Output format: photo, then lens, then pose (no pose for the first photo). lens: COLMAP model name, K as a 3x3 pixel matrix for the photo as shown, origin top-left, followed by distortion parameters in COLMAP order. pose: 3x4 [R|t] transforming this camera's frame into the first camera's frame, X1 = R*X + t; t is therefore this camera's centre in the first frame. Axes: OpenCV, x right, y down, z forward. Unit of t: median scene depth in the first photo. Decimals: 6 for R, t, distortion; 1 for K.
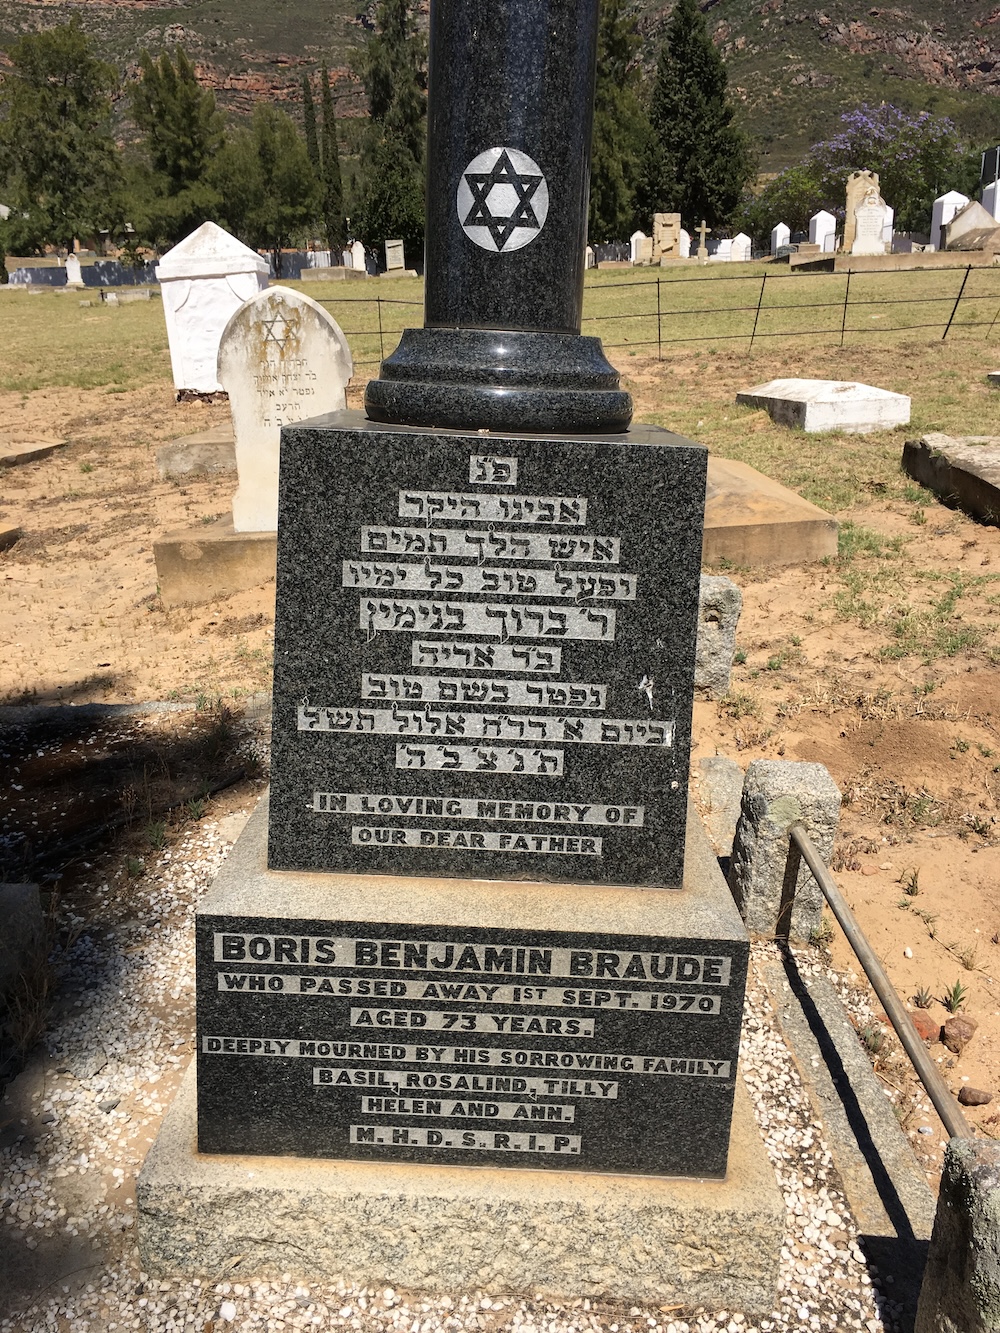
lens RADIAL K [[1163.8, 0, 506.2], [0, 1163.8, 670.9], [0, 0, 1]] dist [0.079569, -0.129804]
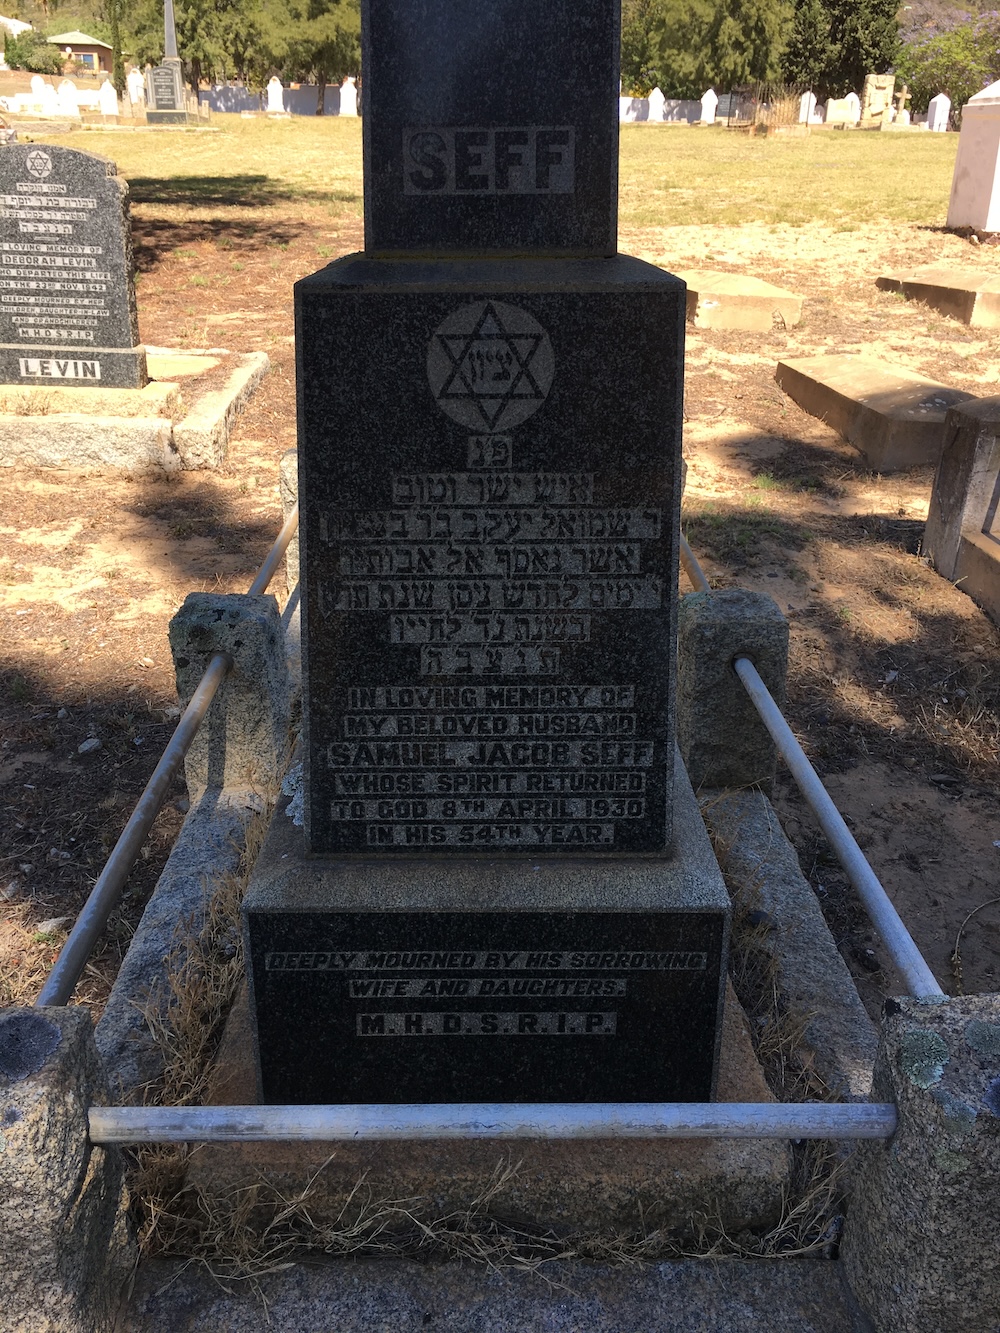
lens RADIAL K [[1163.8, 0, 503.1], [0, 1163.8, 667.7], [0, 0, 1]] dist [0.079569, -0.129804]
pose [[0.998003, 0.053200, 0.034045, -0.132927], [-0.056463, 0.993034, 0.103418, 0.008974], [-0.028306, -0.105134, 0.994055, -0.004285]]
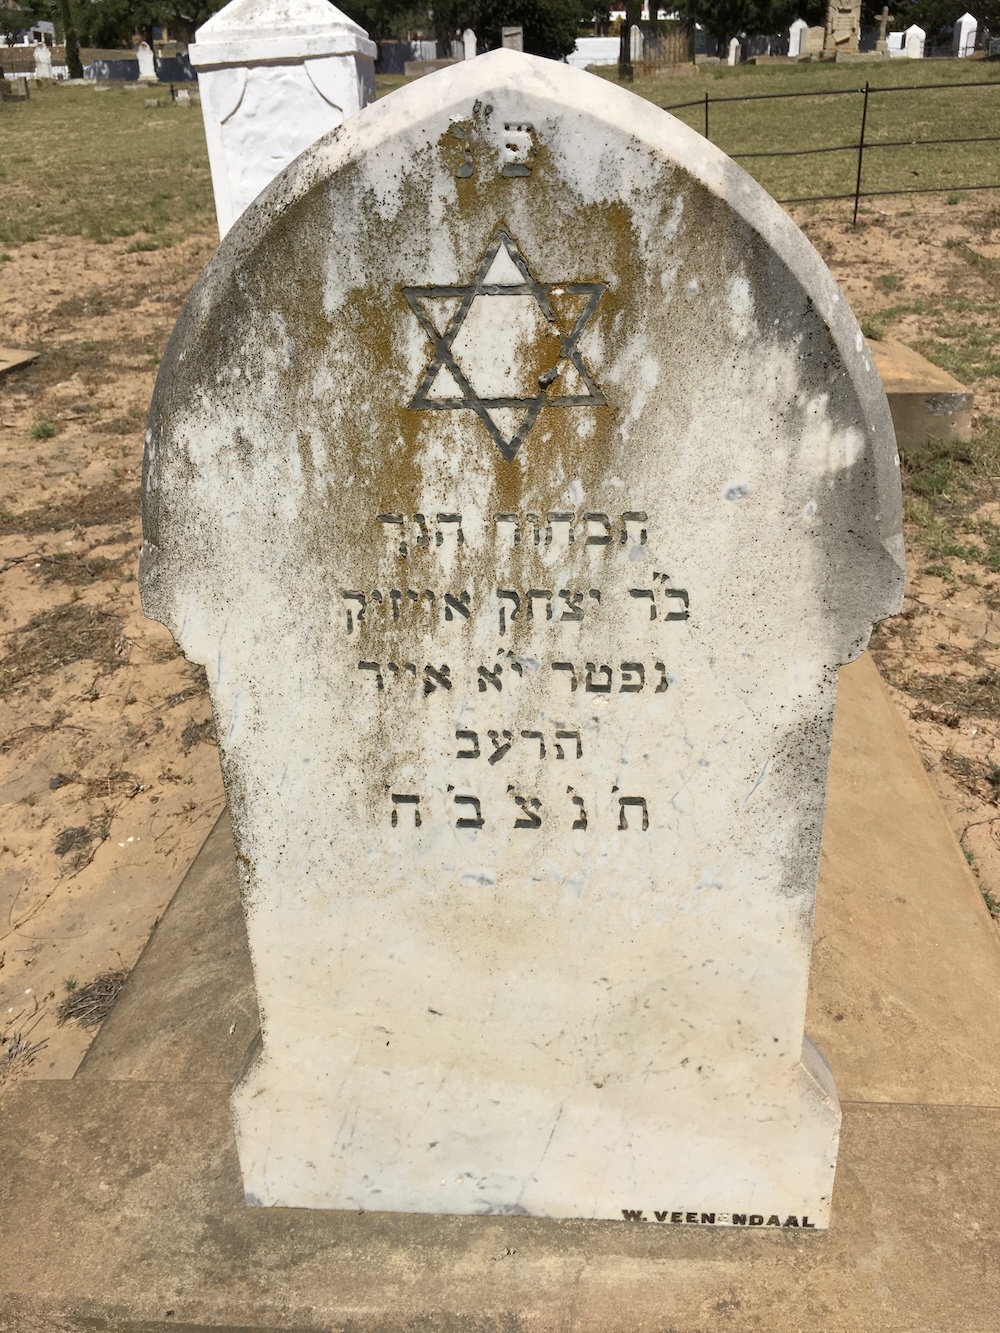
lens RADIAL K [[1163.8, 0, 504.1], [0, 1163.8, 684.7], [0, 0, 1]] dist [0.079569, -0.129804]
pose [[0.996298, 0.048075, -0.071263, -0.014736], [-0.036581, 0.987297, 0.154620, -0.022128], [0.077791, -0.151441, 0.985401, 0.068509]]
